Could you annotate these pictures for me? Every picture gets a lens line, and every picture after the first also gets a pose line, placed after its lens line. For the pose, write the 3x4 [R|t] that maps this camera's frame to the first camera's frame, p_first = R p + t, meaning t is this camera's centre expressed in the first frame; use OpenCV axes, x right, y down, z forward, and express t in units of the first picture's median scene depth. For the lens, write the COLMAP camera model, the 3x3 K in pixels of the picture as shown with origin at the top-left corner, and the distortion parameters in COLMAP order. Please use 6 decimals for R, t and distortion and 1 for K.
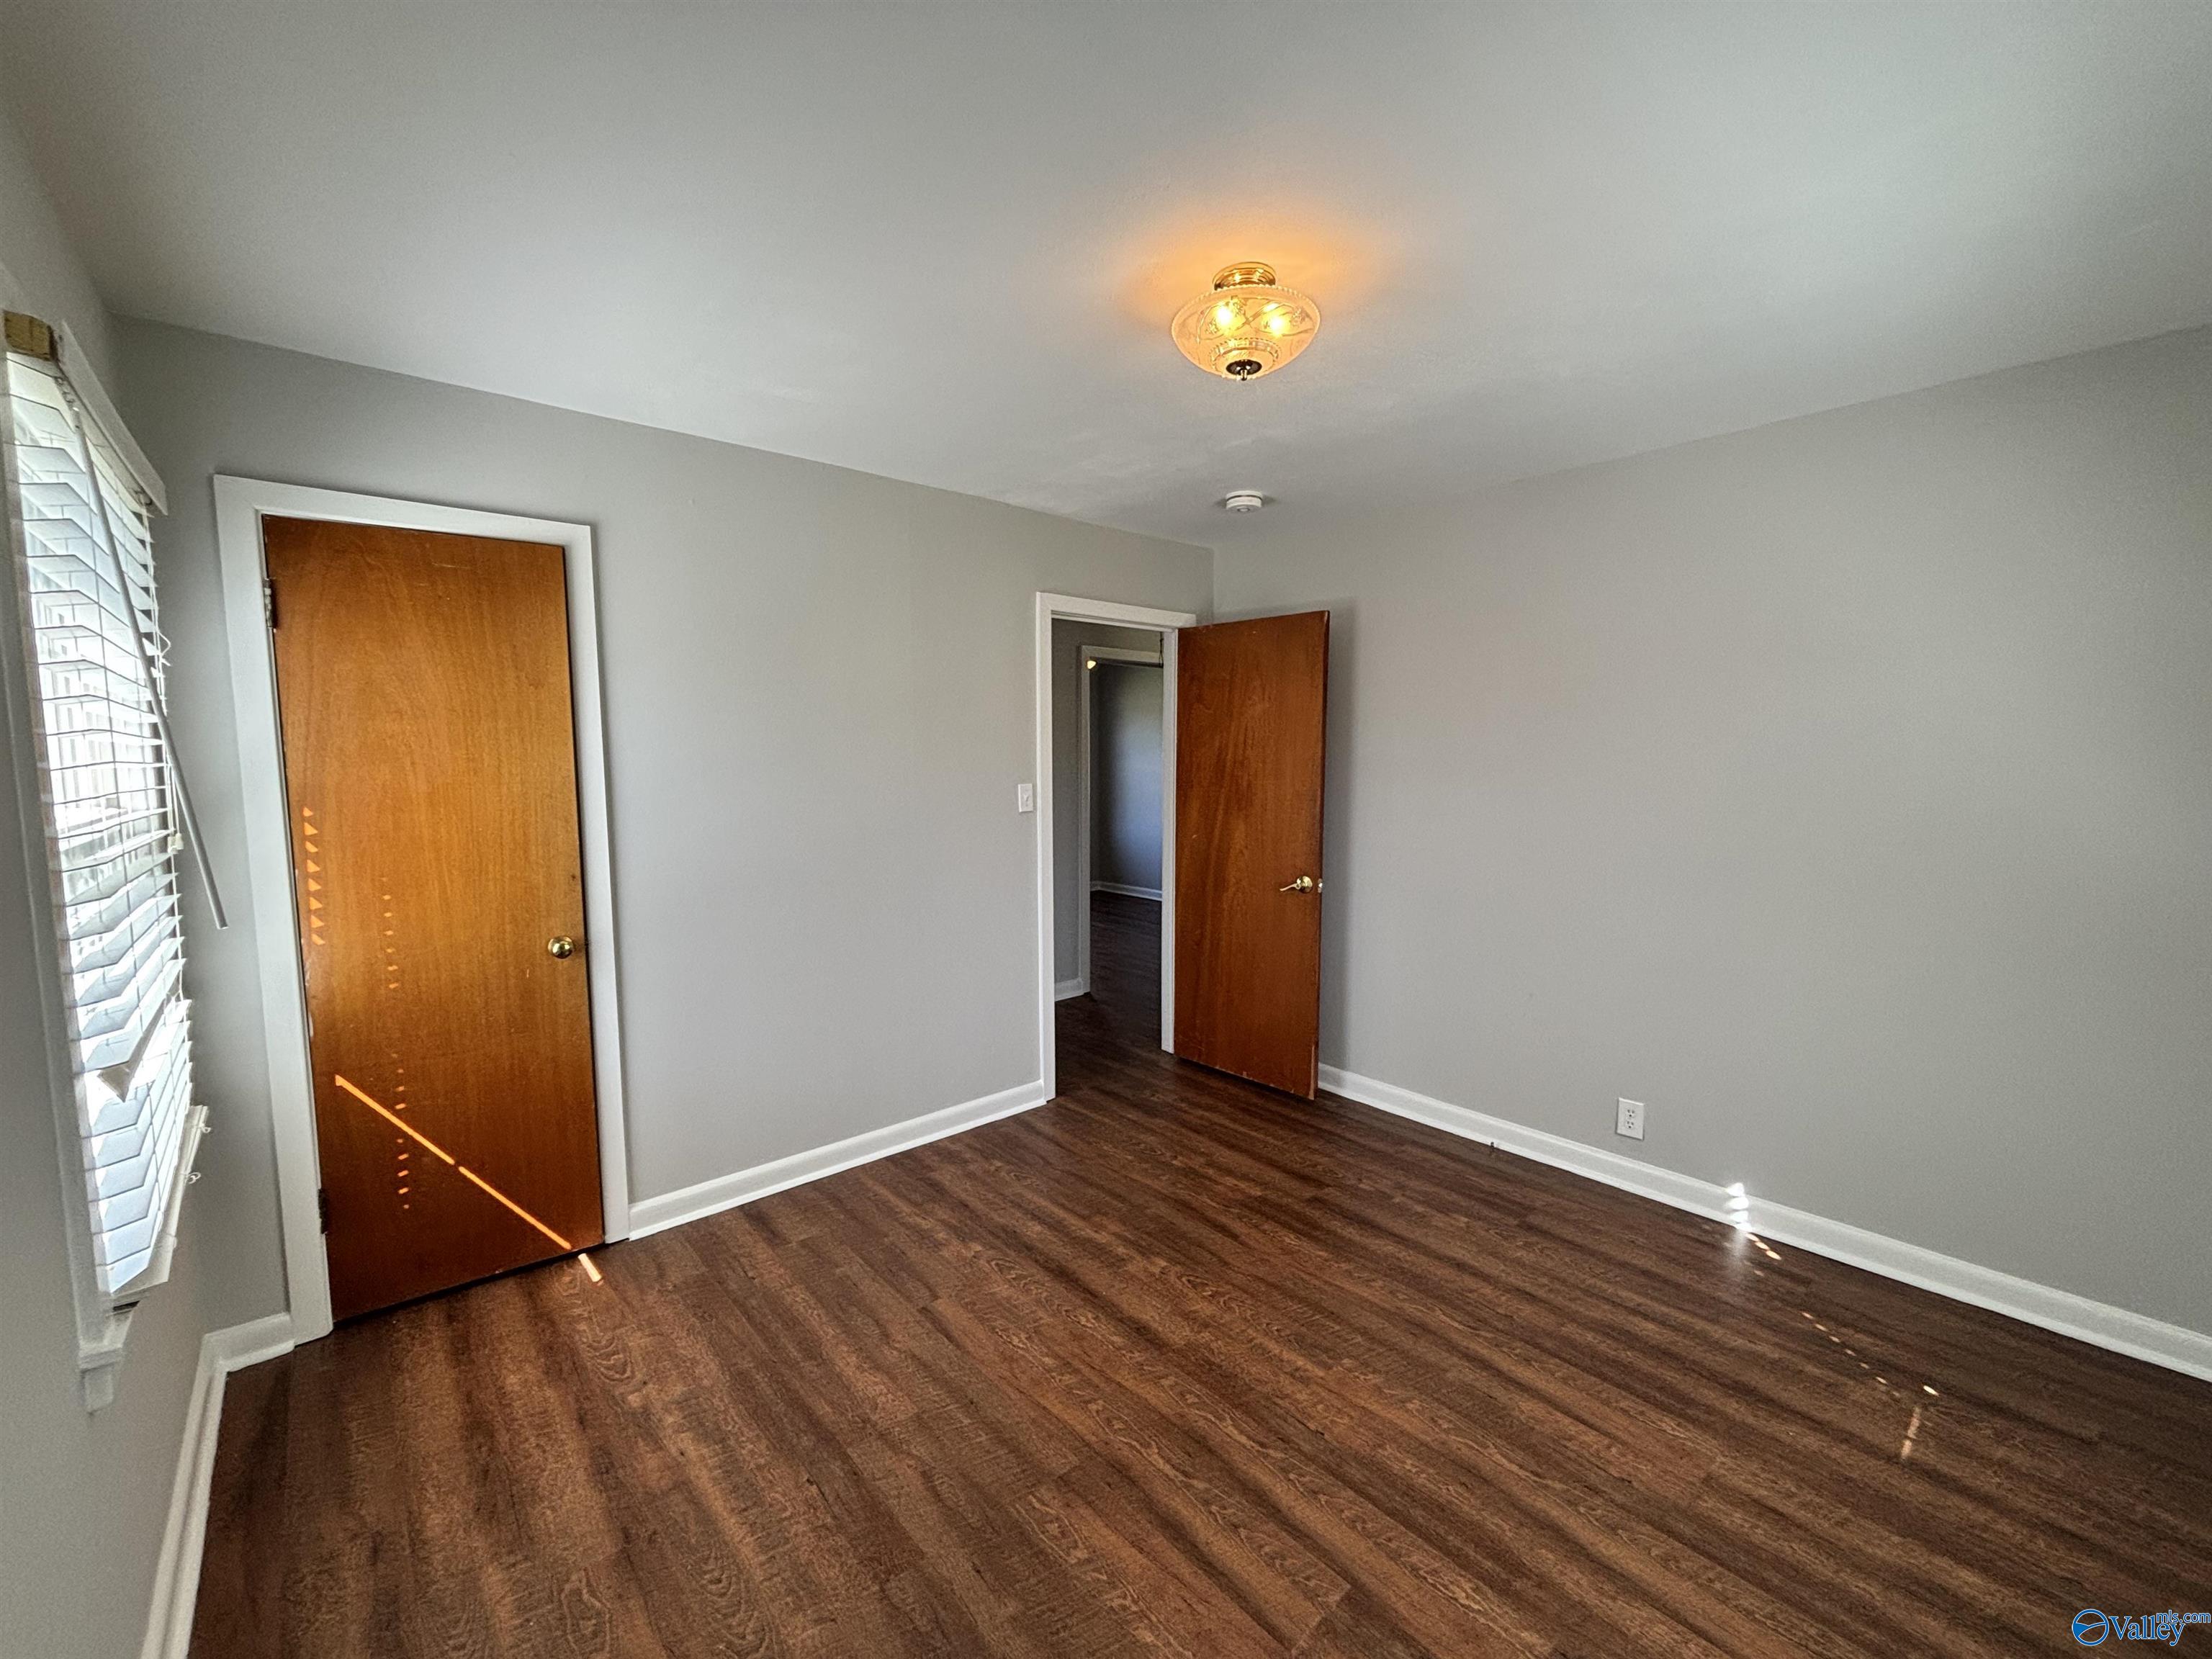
lens RADIAL K [[898.8, 0, 1092.8], [0, 898.8, 825.6], [0, 0, 1]] dist [0.002888, 0.000288]
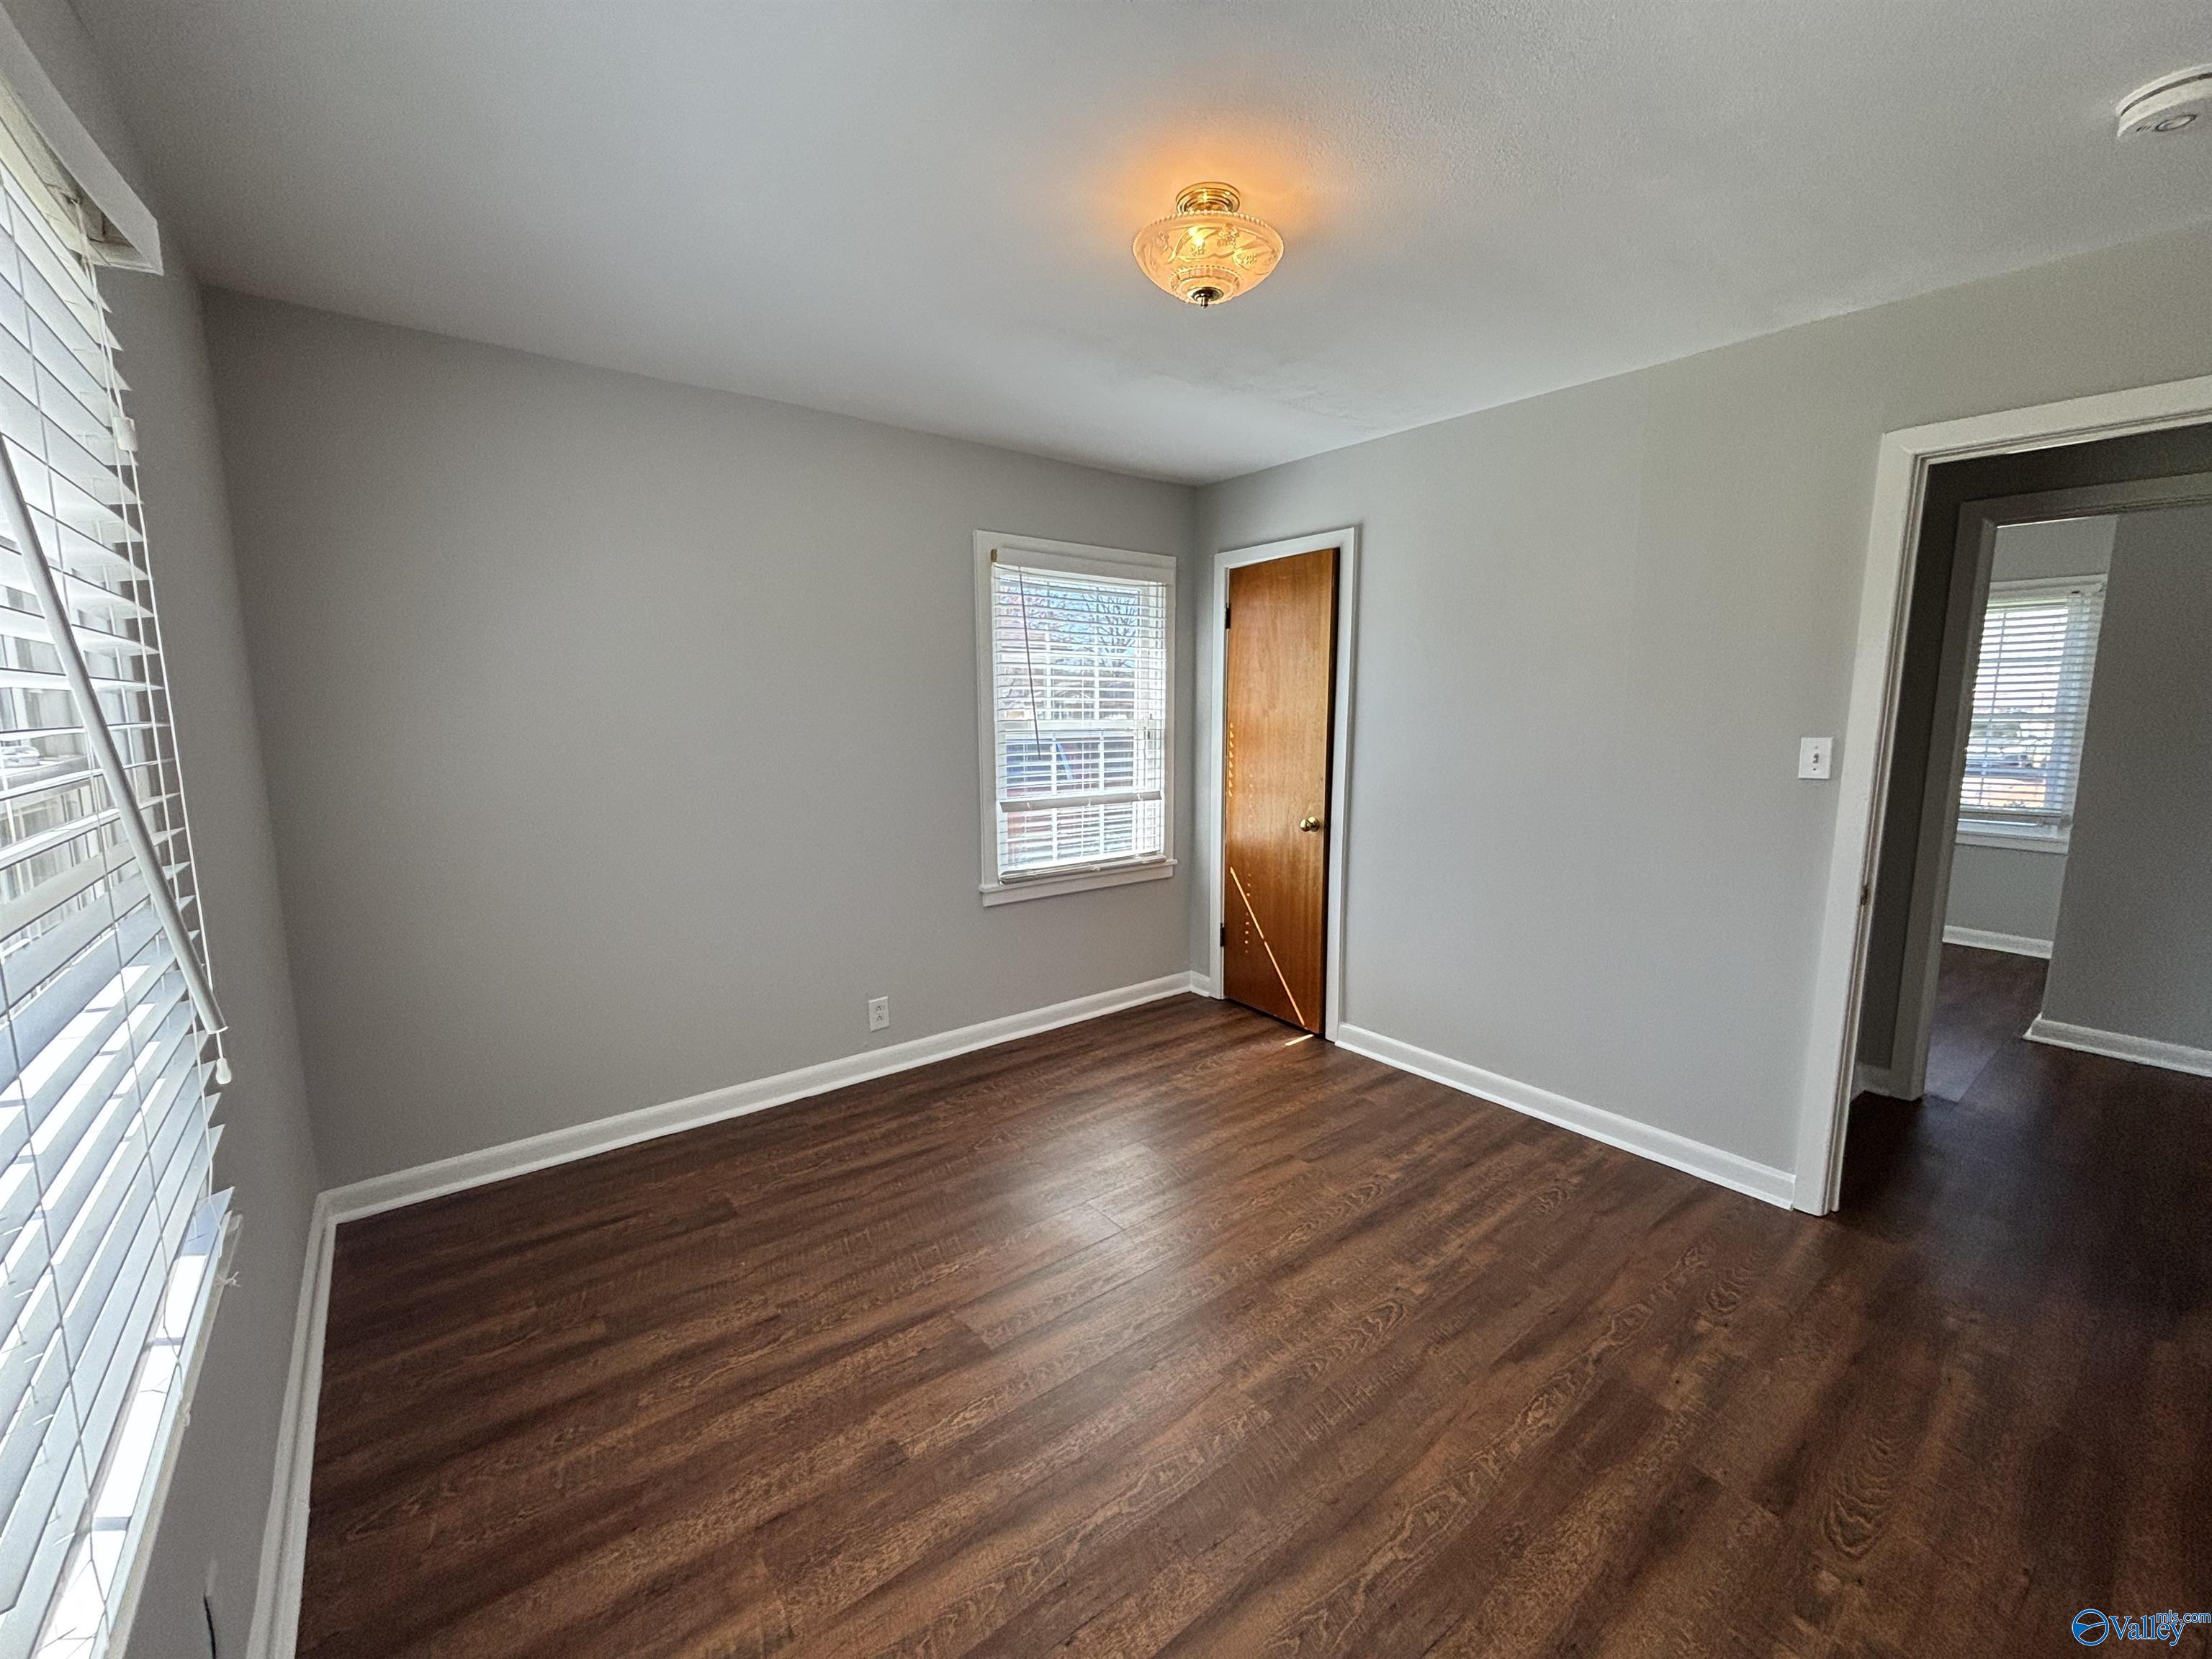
lens RADIAL K [[899.7, 0, 1100.8], [0, 899.7, 821.8], [0, 0, 1]] dist [0.003105, 0.000462]
pose [[-0.042049, 0.142220, -0.988942, 0.886504], [-0.080207, 0.986142, 0.145227, -0.056896], [0.995891, 0.085427, -0.030059, 0.692204]]
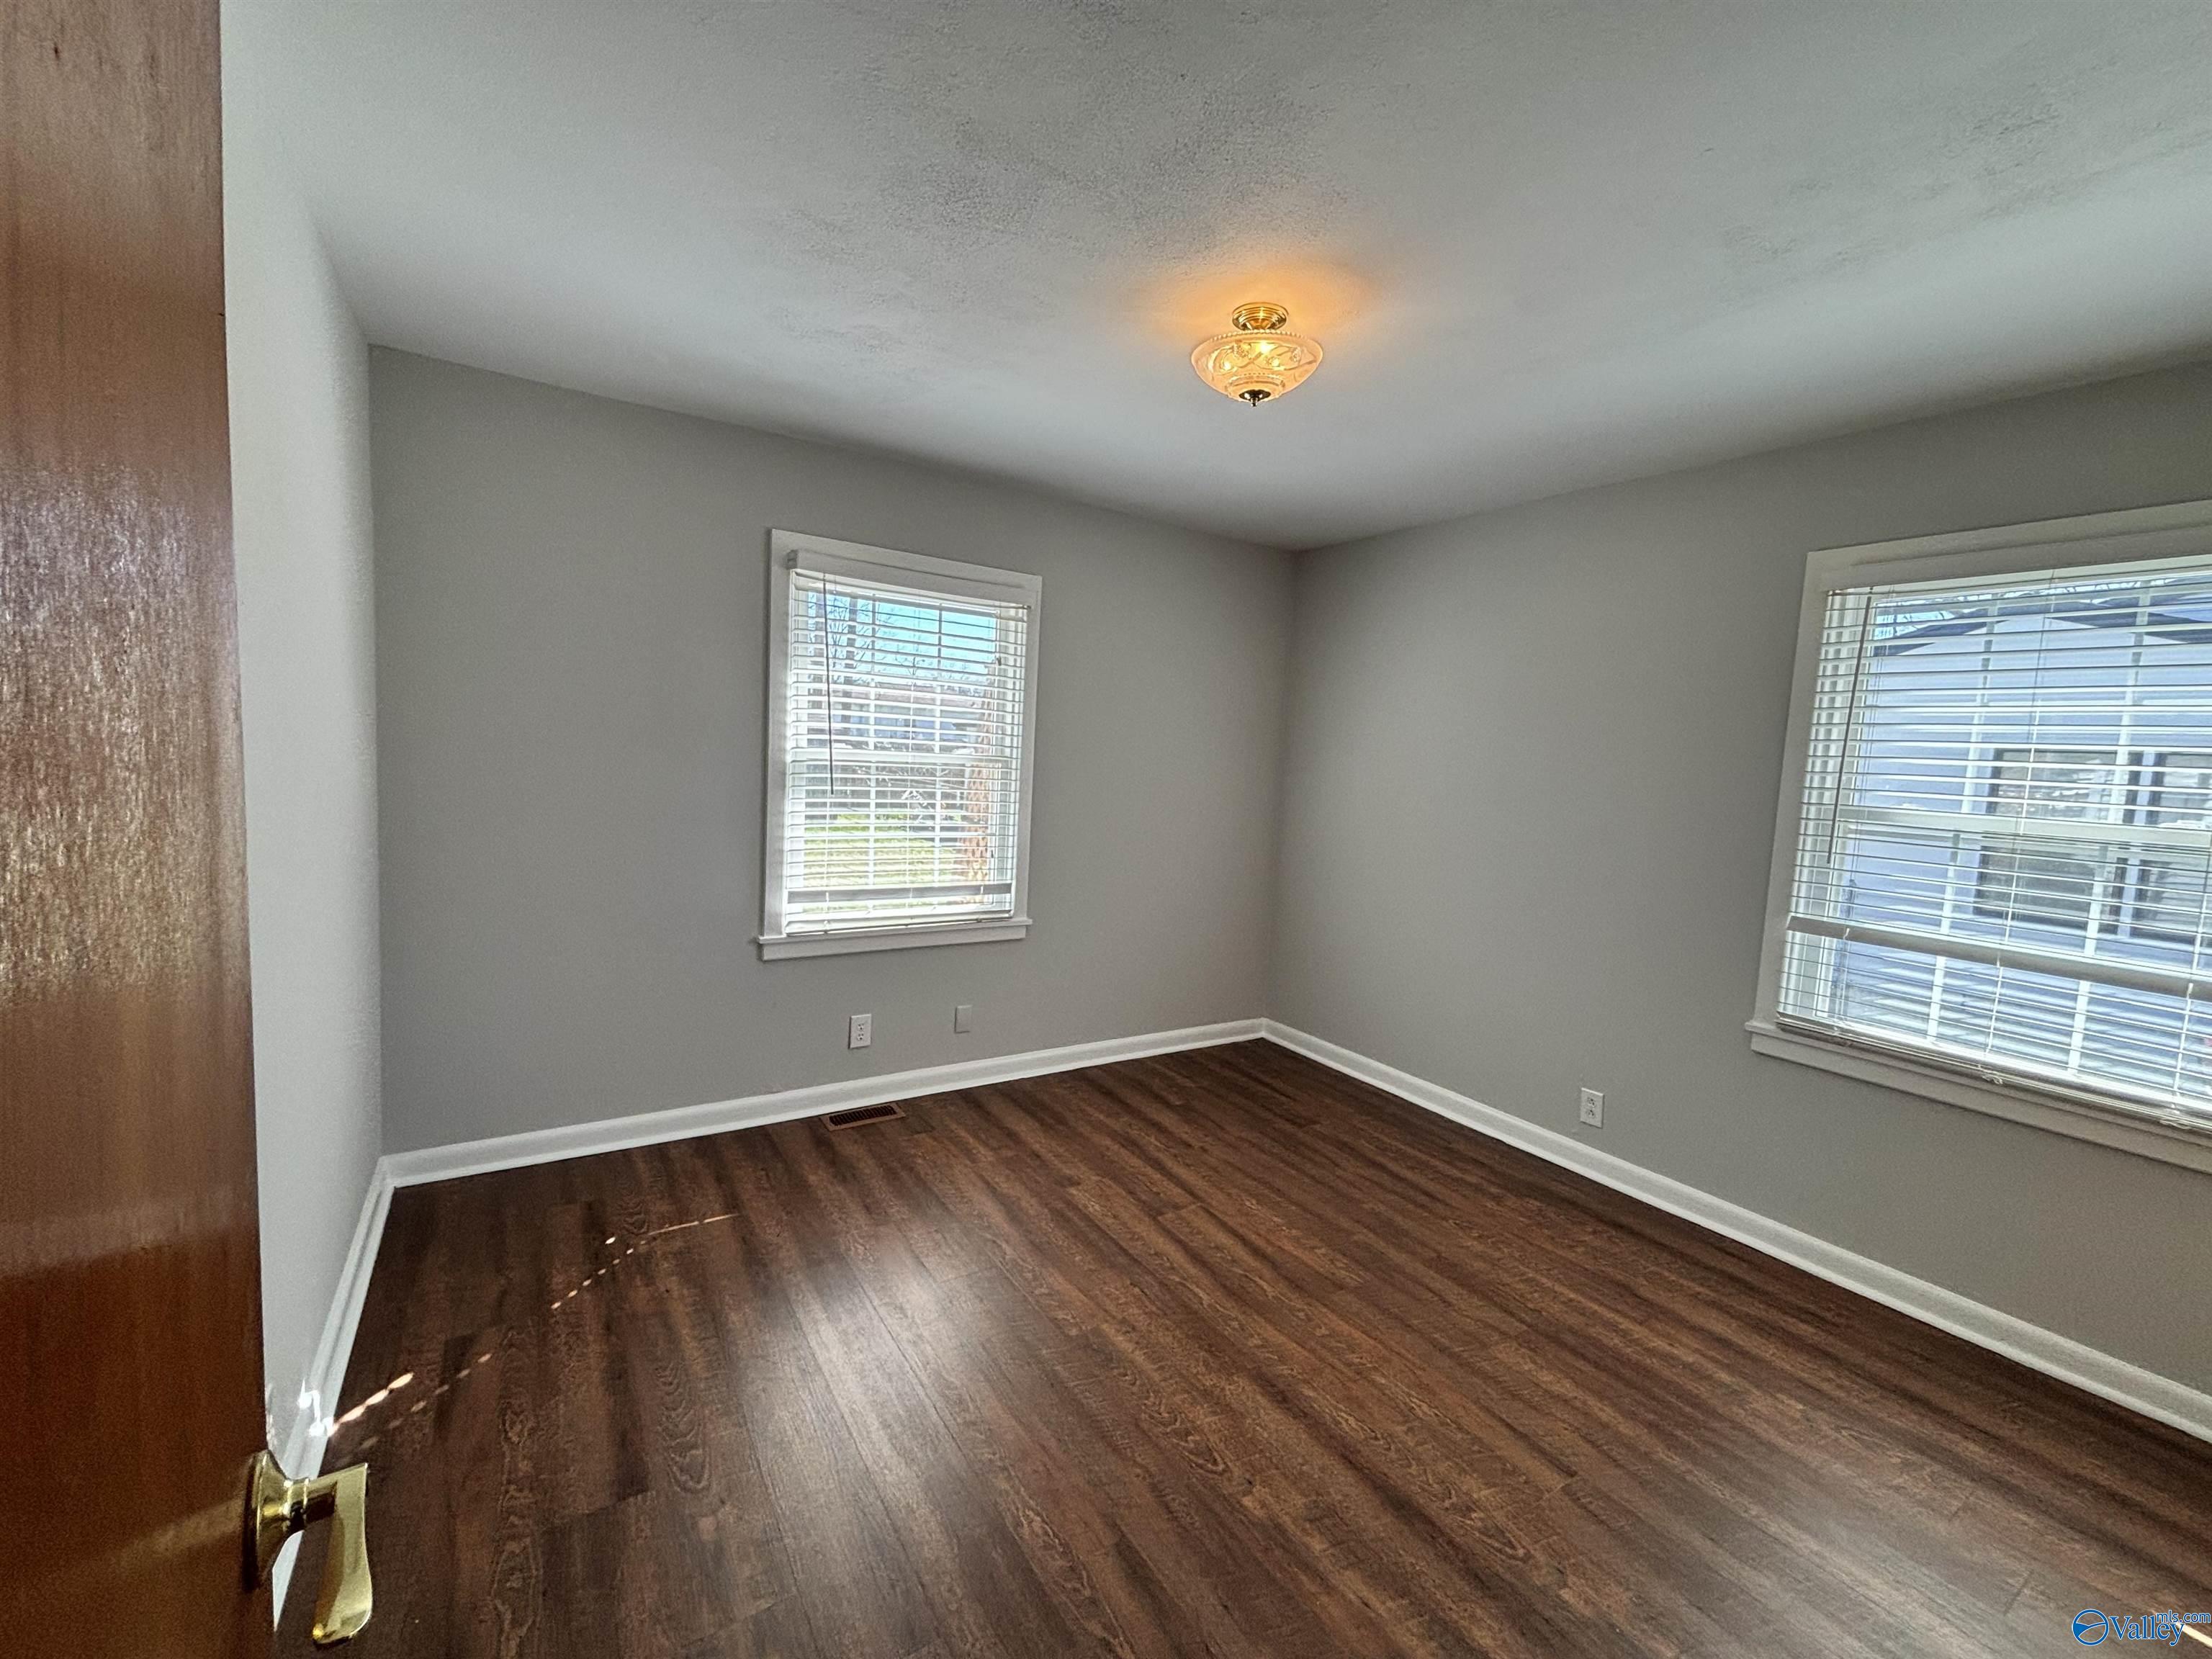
lens RADIAL K [[909.8, 0, 1106.0], [0, 909.8, 829.5], [0, 0, 1]] dist [0.000201, -0.000411]
pose [[-0.990263, -0.059897, 0.125662, 0.128541], [-0.038802, 0.985688, 0.164052, -0.105903], [-0.133690, 0.157579, -0.978415, 1.602546]]
